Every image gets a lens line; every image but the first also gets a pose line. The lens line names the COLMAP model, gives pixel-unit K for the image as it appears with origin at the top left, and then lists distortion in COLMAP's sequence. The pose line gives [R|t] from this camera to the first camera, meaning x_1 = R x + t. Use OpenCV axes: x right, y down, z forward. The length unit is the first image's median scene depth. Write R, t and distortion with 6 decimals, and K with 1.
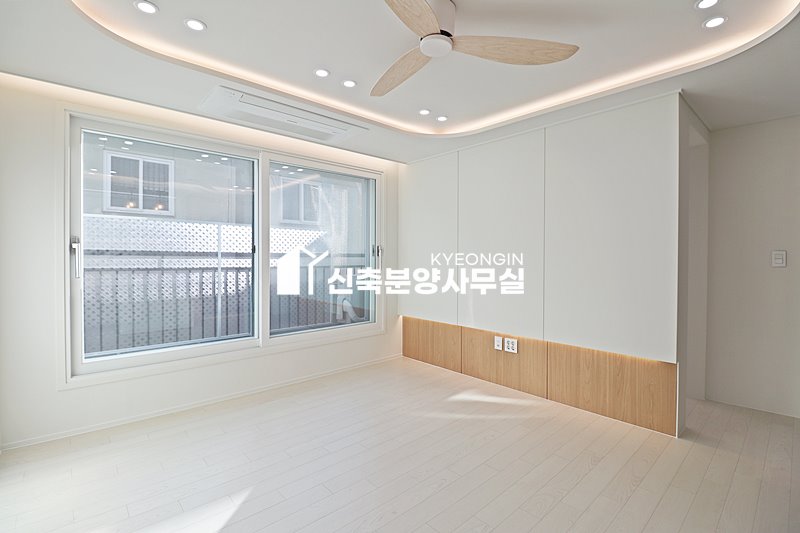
lens RADIAL K [[373.3, 0, 400.0], [0, 373.3, 266.5], [0, 0, 1]] dist [0.000584, -0.000070]
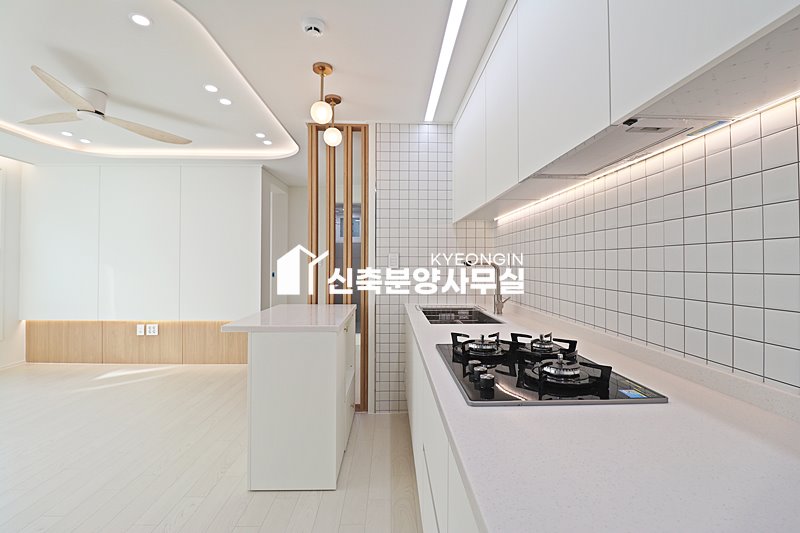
lens RADIAL K [[378.9, 0, 407.7], [0, 378.9, 262.0], [0, 0, 1]] dist [0.001233, -0.015198]
pose [[0.648915, 0.006315, 0.760835, -0.109579], [0.016374, 0.999618, -0.022263, 0.025235], [-0.760685, 0.026905, 0.648564, -0.468101]]
